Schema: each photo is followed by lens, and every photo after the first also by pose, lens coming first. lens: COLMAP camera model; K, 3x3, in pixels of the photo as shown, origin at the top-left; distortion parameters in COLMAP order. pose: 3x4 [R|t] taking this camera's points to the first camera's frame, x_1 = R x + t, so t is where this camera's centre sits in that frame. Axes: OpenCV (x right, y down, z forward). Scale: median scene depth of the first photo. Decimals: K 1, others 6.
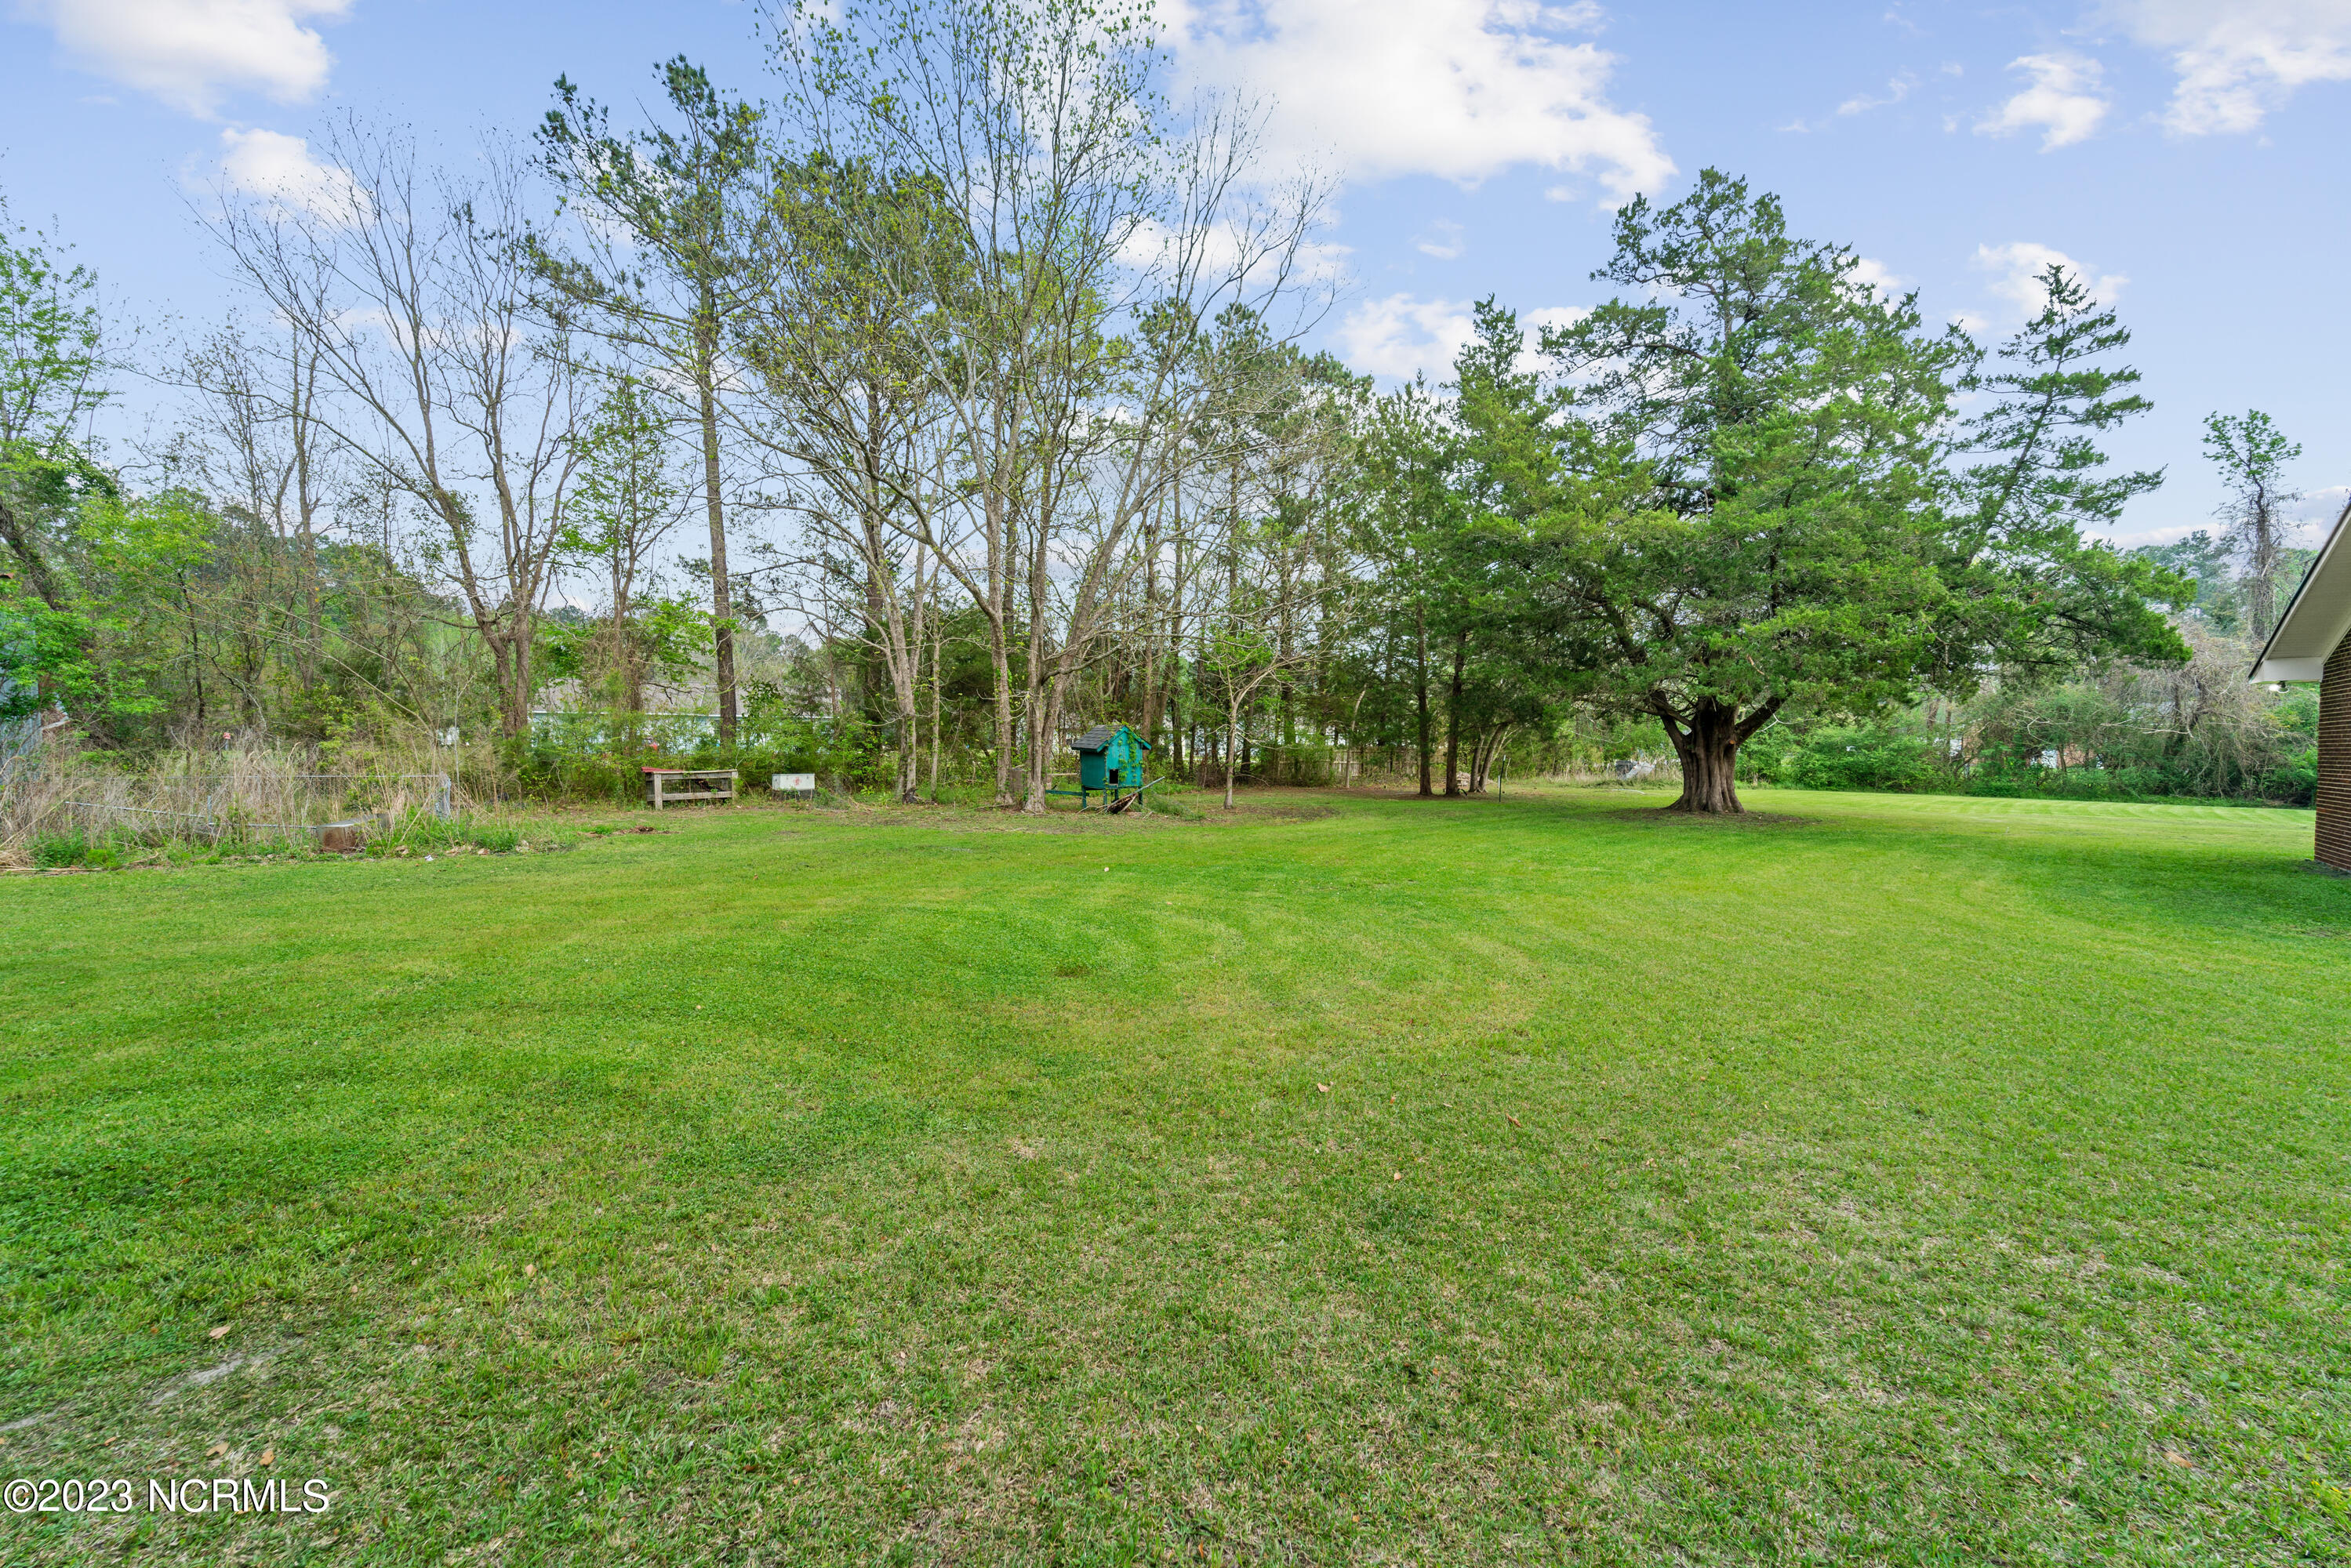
lens RADIAL K [[941.1, 0, 1170.5], [0, 941.1, 775.6], [0, 0, 1]] dist [-0.004766, -0.000340]
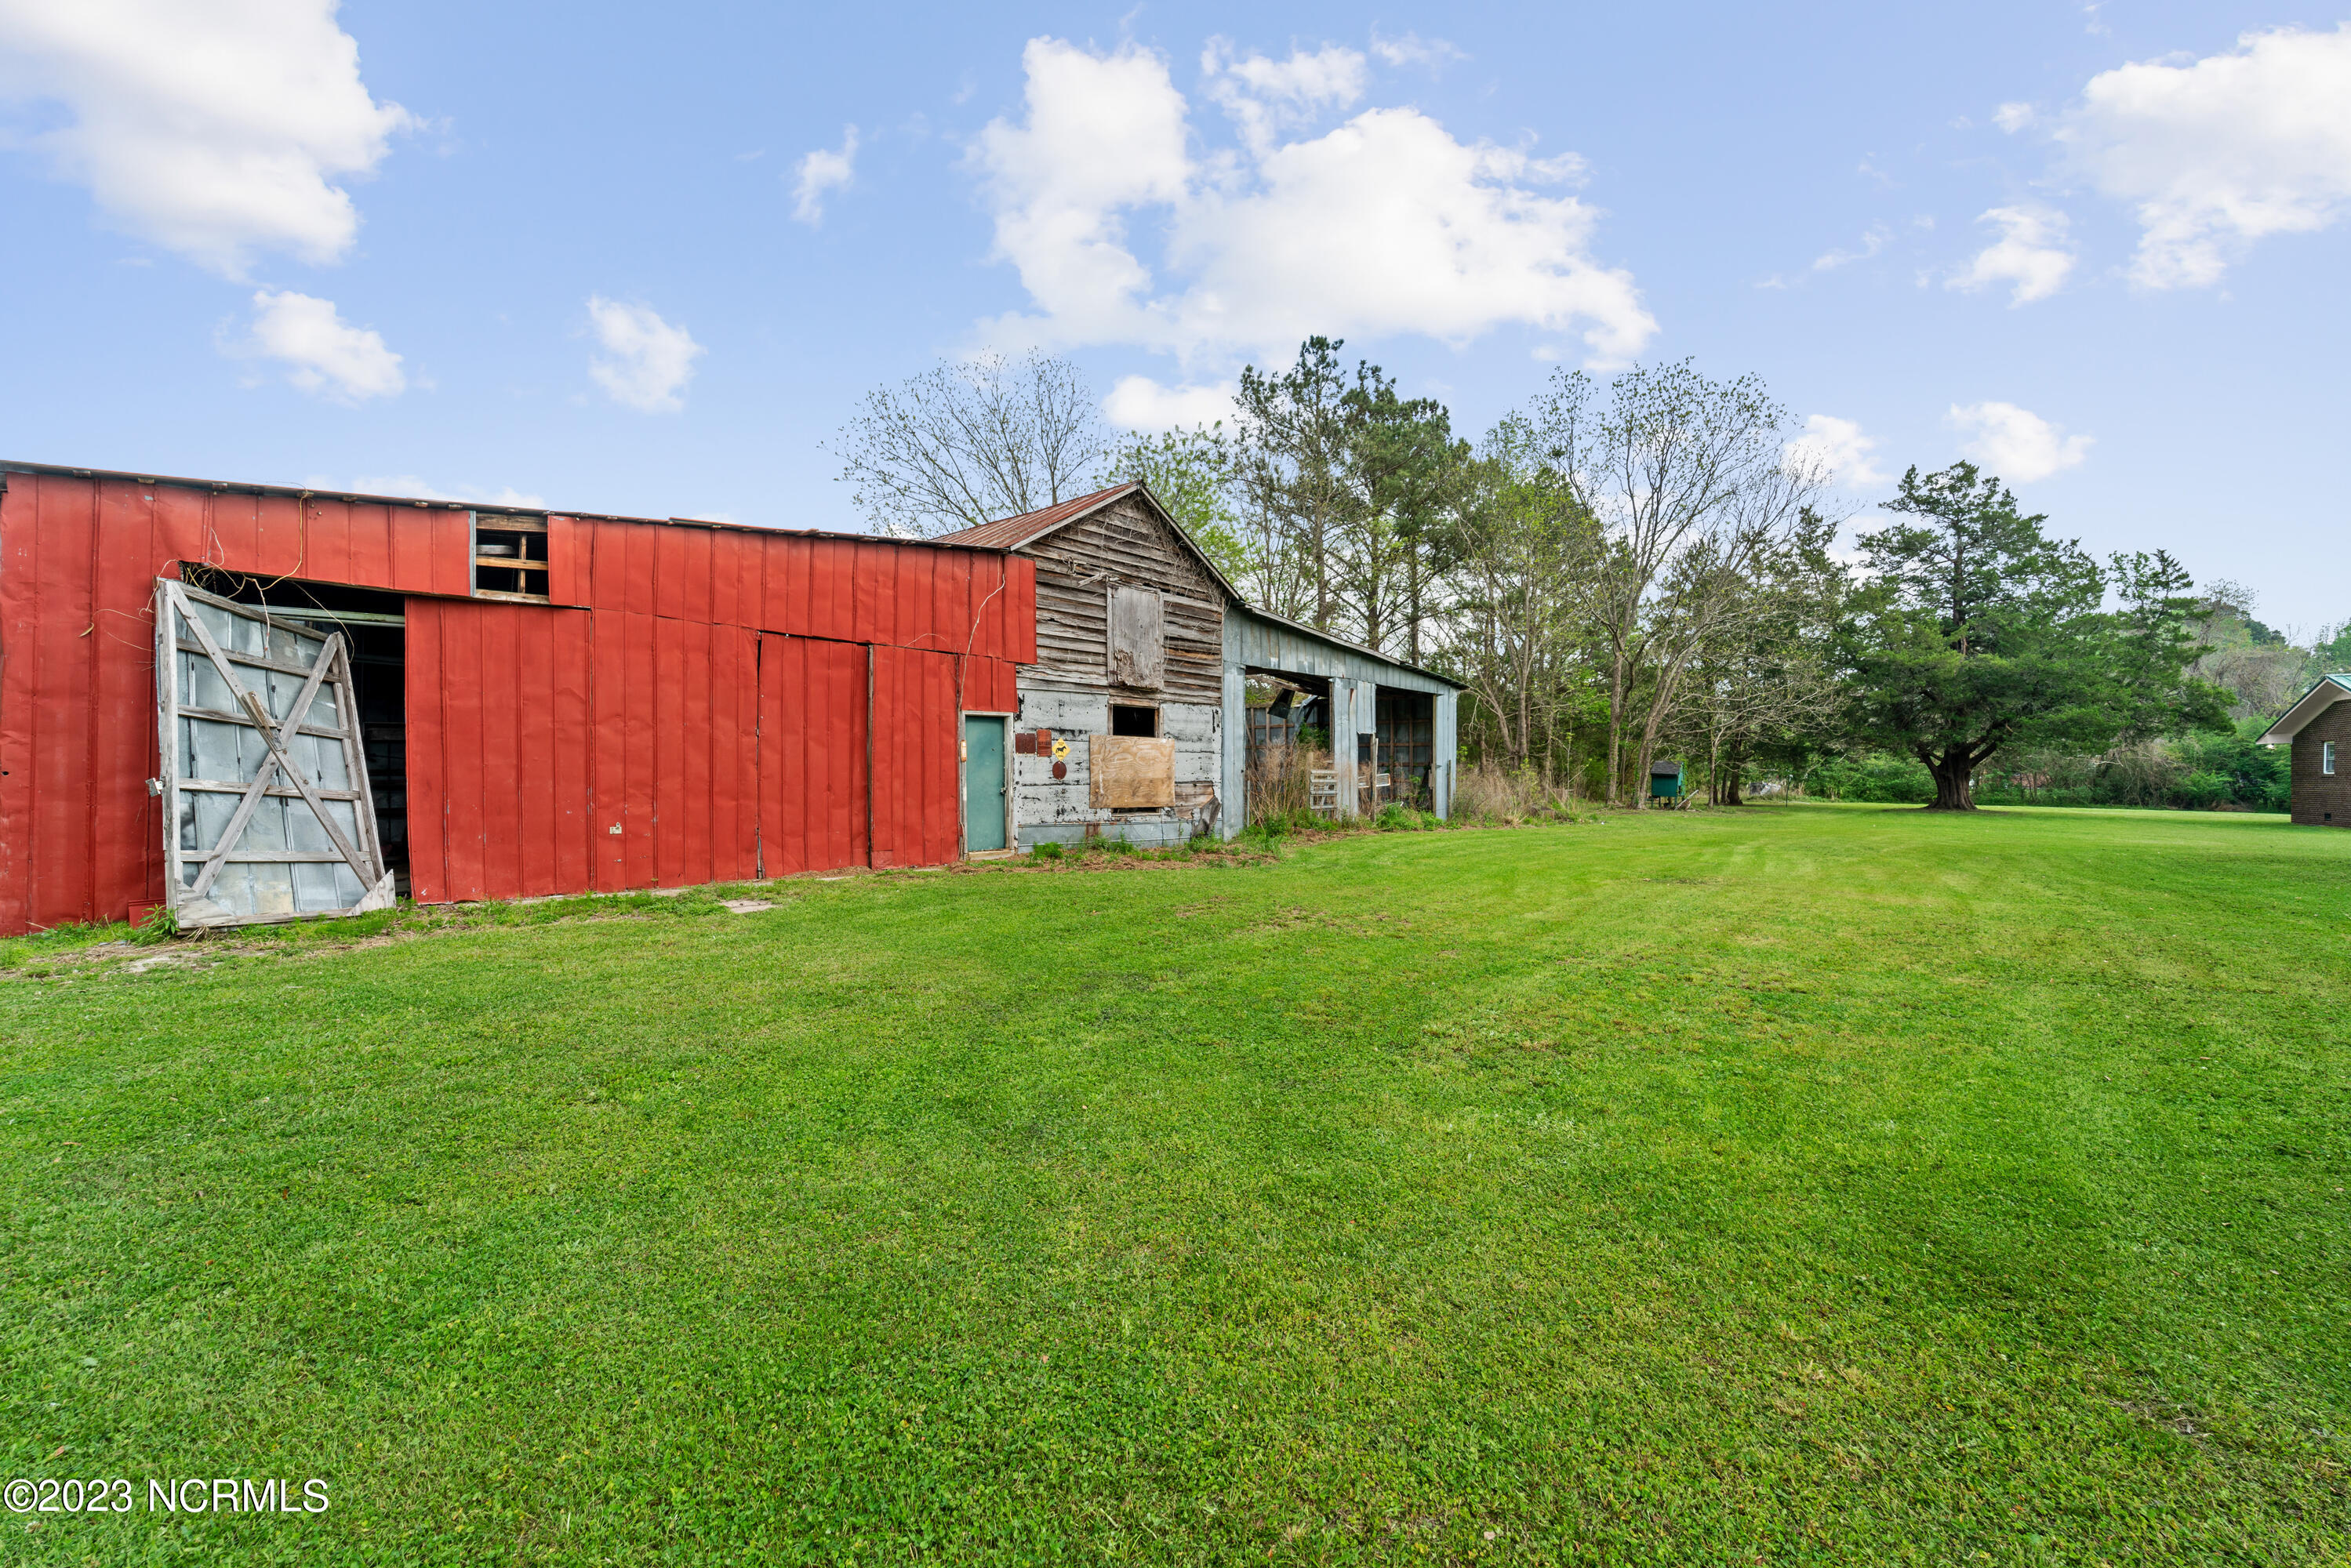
lens RADIAL K [[941.1, 0, 1170.5], [0, 941.1, 775.6], [0, 0, 1]] dist [-0.004766, -0.000340]
pose [[0.992533, -0.001285, 0.121970, -1.139208], [0.004651, 0.999616, -0.027313, 0.016381], [-0.121888, 0.027677, 0.992158, -0.596946]]
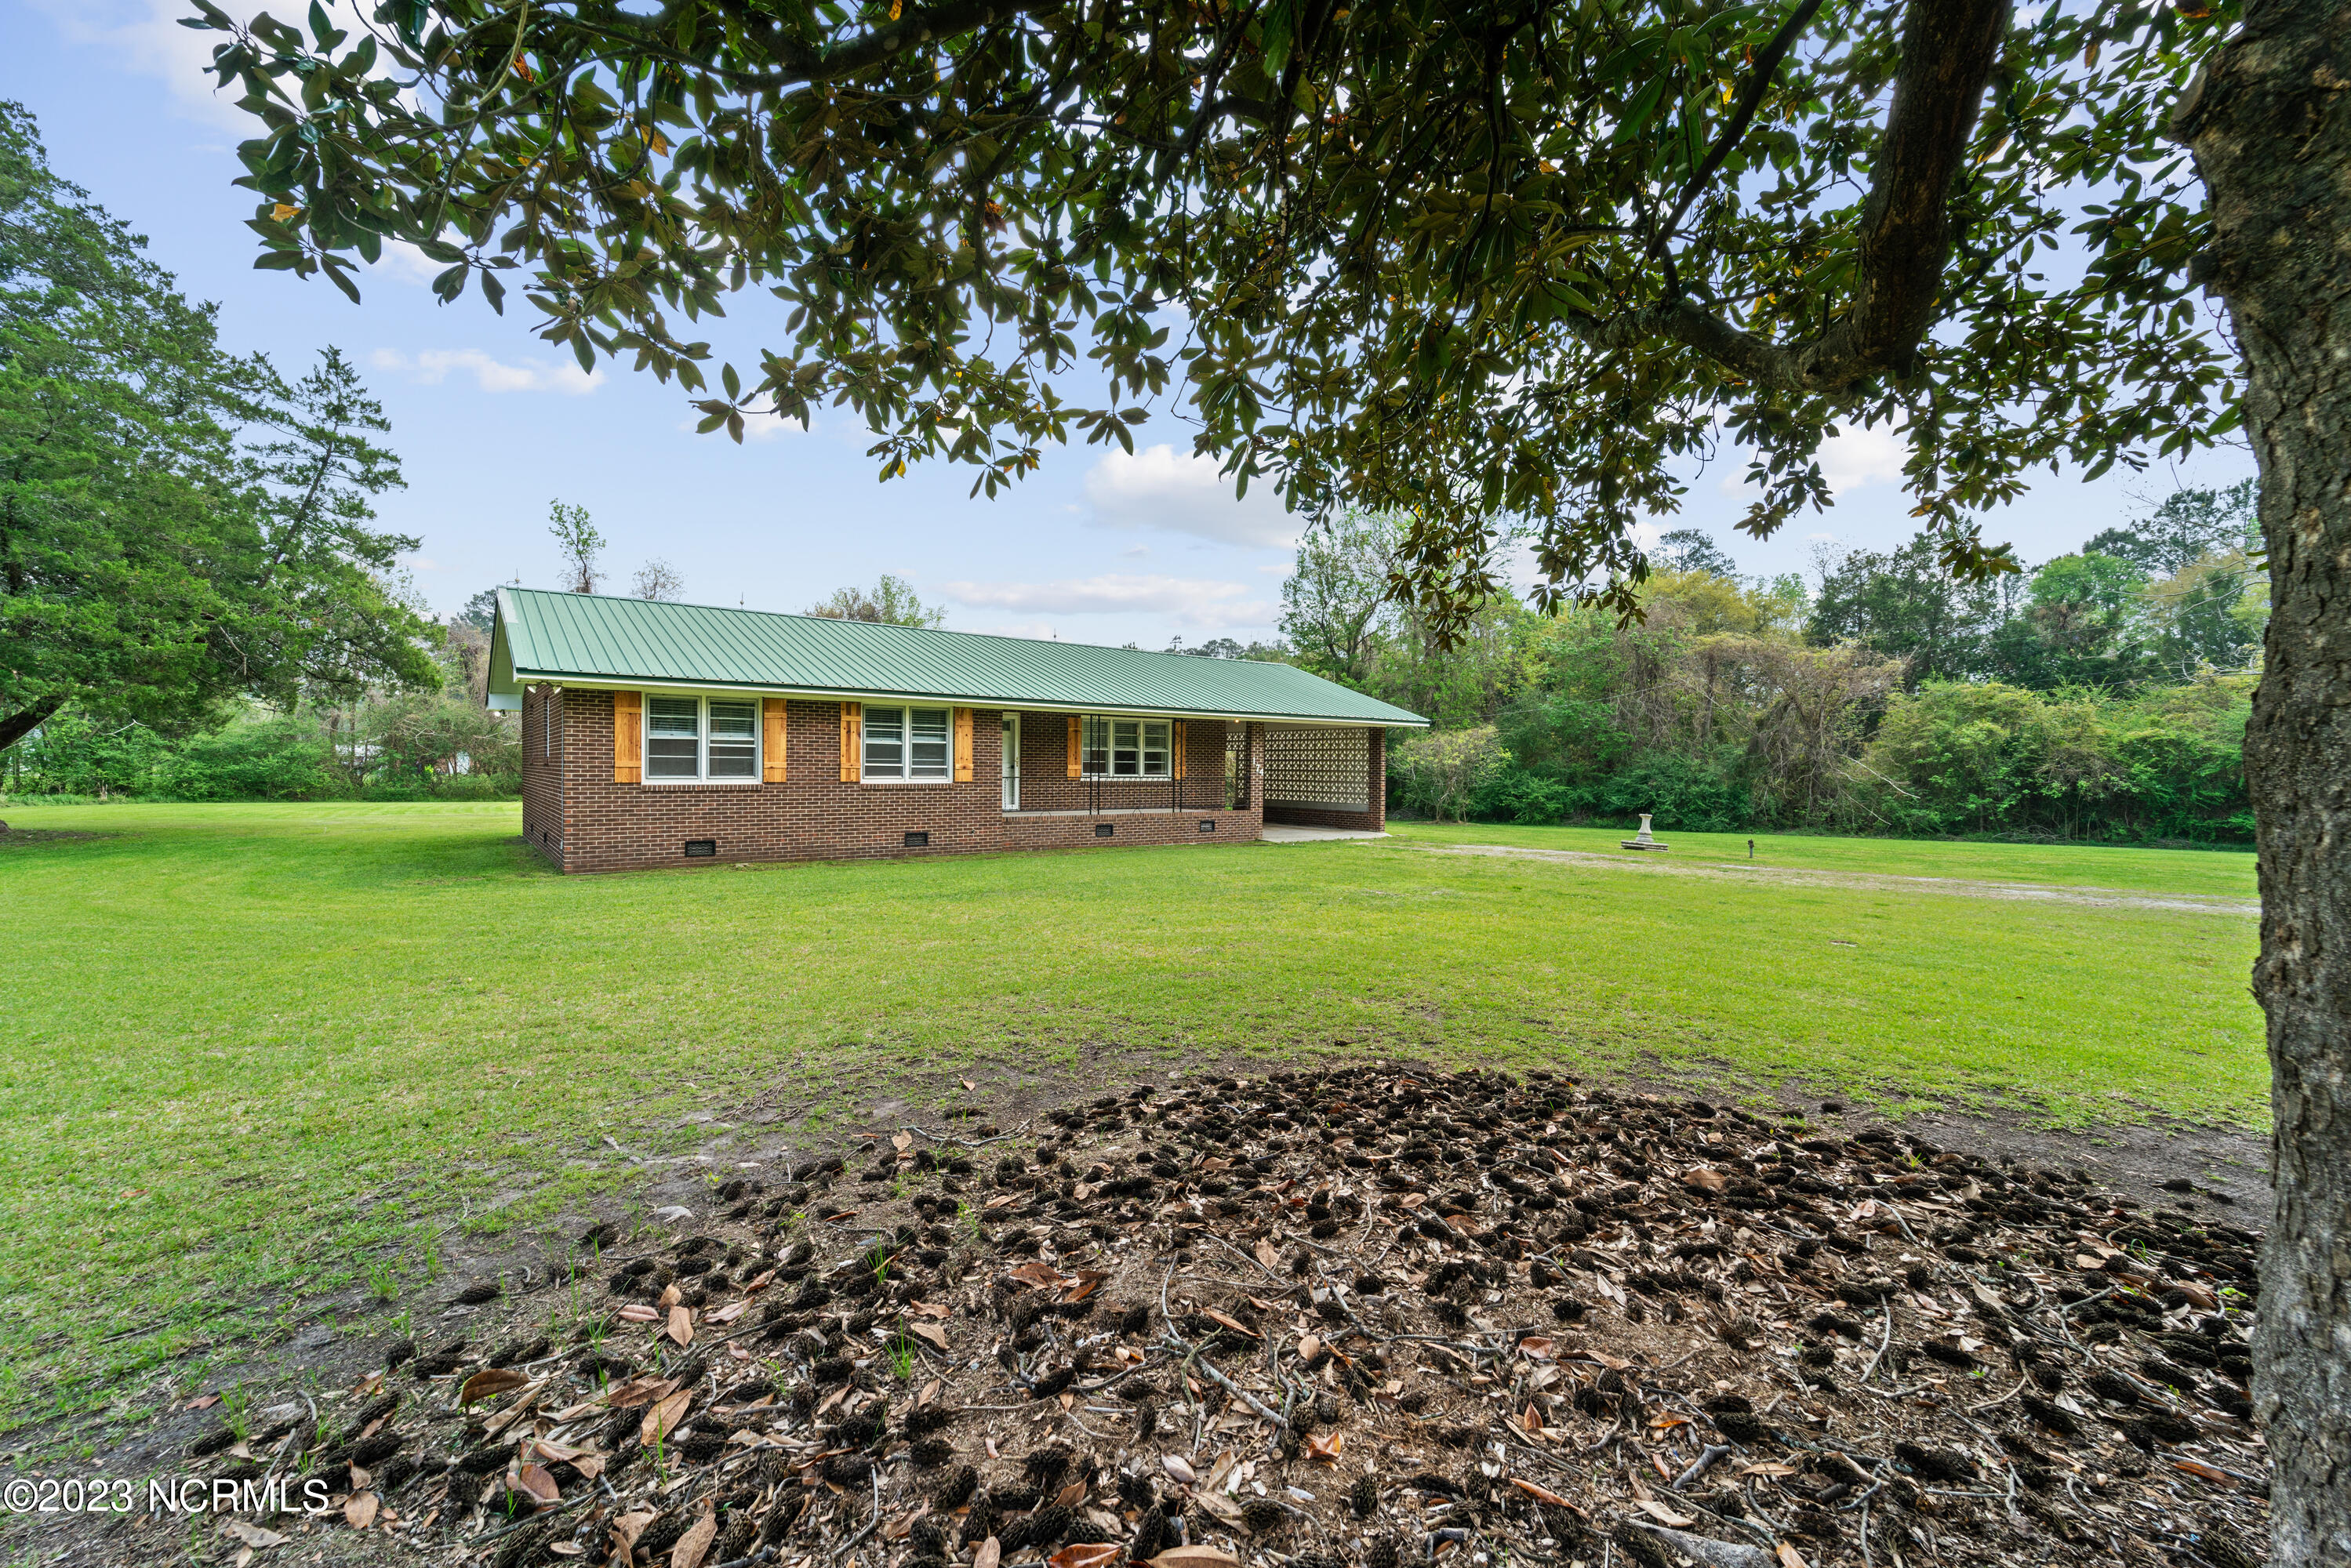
lens RADIAL K [[941.1, 0, 1170.5], [0, 941.1, 775.6], [0, 0, 1]] dist [-0.004766, -0.000340]
pose [[0.198419, -0.012350, 0.980039, 0.006746], [0.020982, 0.999745, 0.008350, 0.004979], [-0.979893, 0.018906, 0.198628, -0.172399]]
